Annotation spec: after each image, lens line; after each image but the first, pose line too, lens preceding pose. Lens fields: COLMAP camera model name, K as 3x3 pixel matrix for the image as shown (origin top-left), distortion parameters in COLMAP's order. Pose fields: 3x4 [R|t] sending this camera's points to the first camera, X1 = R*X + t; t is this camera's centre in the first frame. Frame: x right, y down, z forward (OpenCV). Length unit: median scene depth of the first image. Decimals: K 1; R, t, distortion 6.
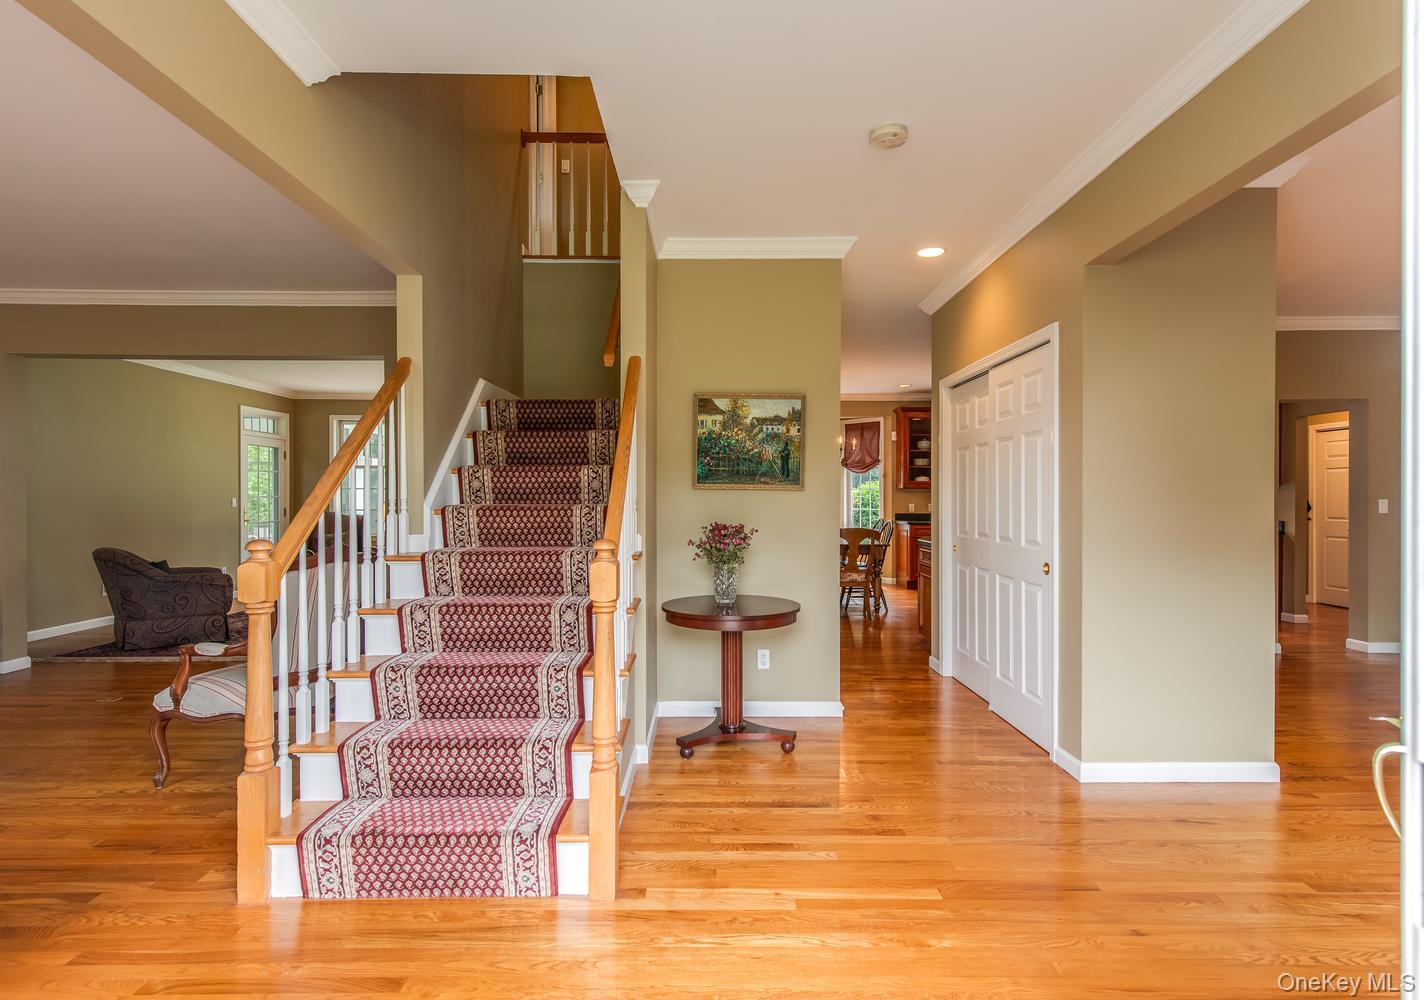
lens RADIAL K [[677.7, 0, 712.5], [0, 677.7, 500.5], [0, 0, 1]] dist [0.010232, -0.000118]
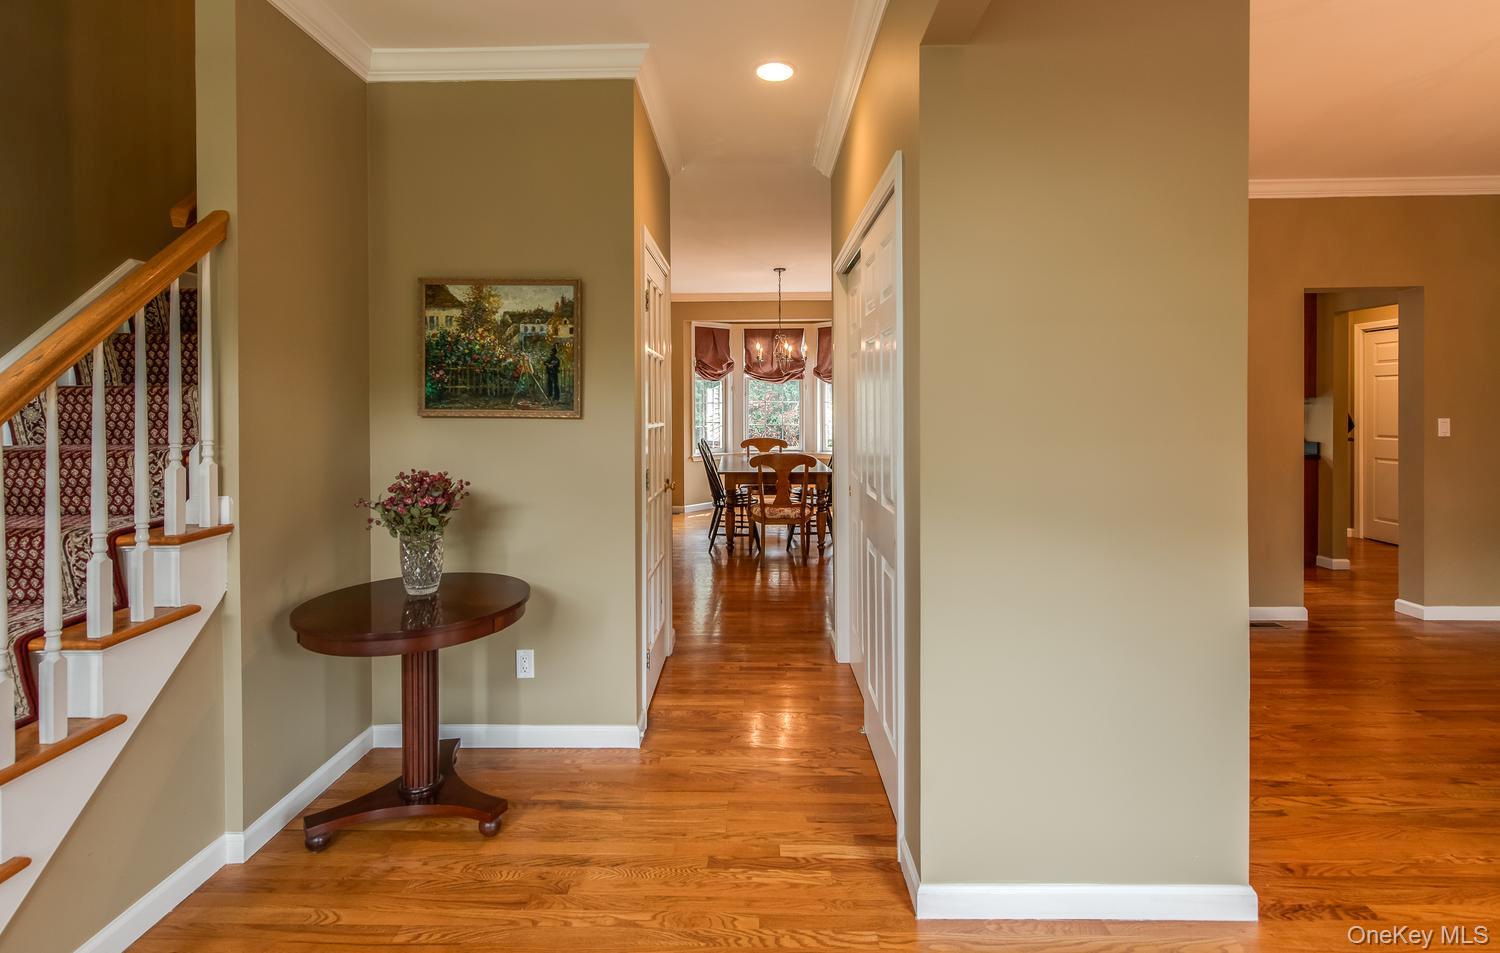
lens RADIAL K [[684.7, 0, 741.3], [0, 684.7, 410.4], [0, 0, 1]] dist [0.006180, -0.001552]
pose [[0.999726, -0.004191, -0.023050, 0.313550], [0.004274, 0.999985, 0.003549, -0.024550], [0.023035, -0.003647, 0.999728, 0.312272]]
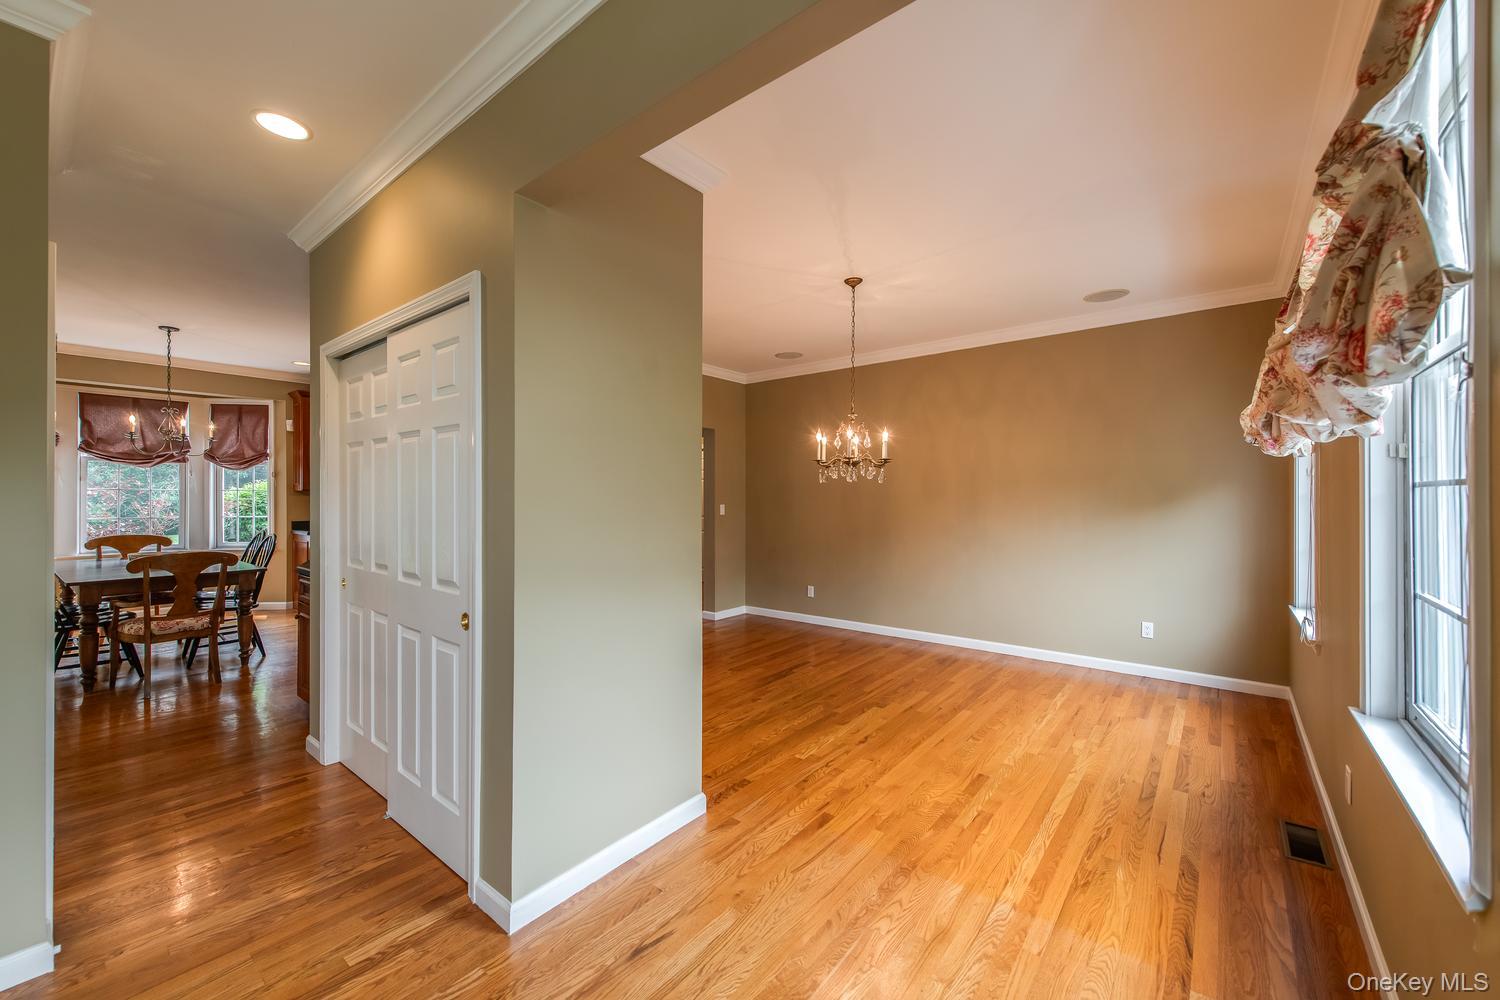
lens RADIAL K [[581.9, 0, 758.4], [0, 581.9, 495.9], [0, 0, 1]] dist [0.003681, -0.001493]
pose [[0.622454, 0.000570, 0.782656, 0.181512], [0.000404, 0.999999, -0.001050, -0.025738], [-0.782656, 0.000970, 0.622453, 0.336373]]
